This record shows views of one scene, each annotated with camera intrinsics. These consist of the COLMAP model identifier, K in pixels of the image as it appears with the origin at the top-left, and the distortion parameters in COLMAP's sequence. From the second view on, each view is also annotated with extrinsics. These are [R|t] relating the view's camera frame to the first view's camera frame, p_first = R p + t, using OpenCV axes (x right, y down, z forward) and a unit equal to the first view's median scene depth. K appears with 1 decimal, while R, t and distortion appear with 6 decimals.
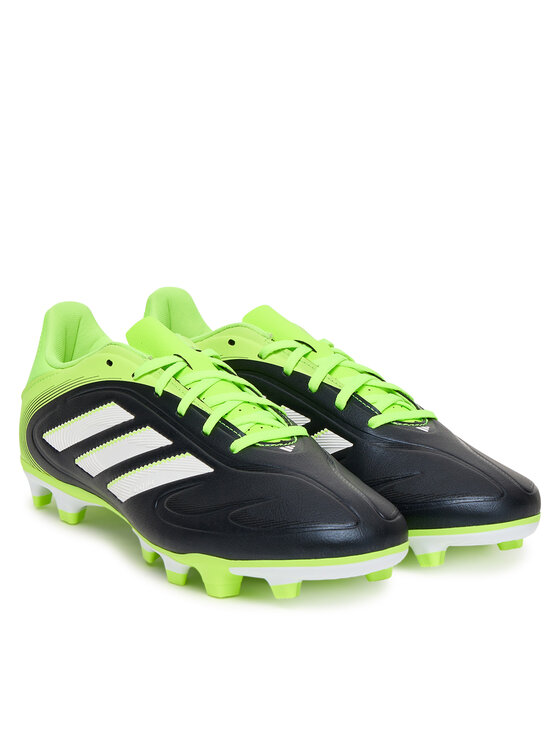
lens RADIAL K [[1649.8, 0, 280.0], [0, 1649.8, 373.0], [0, 0, 1]] dist [0.001337, -0.022488]
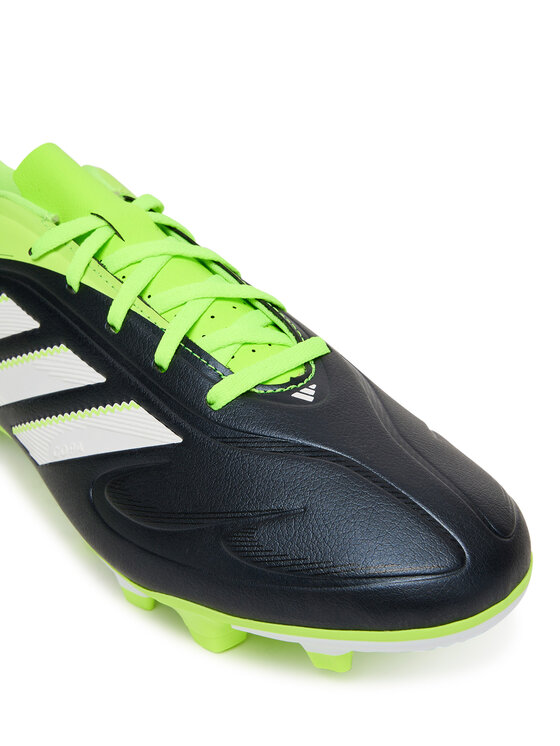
lens RADIAL K [[1066.7, 0, 280.0], [0, 1066.7, 373.0], [0, 0, 1]] dist [-0.151930, -0.010267]
pose [[0.992108, -0.091359, 0.085877, -0.034722], [0.061628, 0.951770, 0.300560, -0.072801], [-0.109195, -0.292895, 0.949889, 0.618480]]
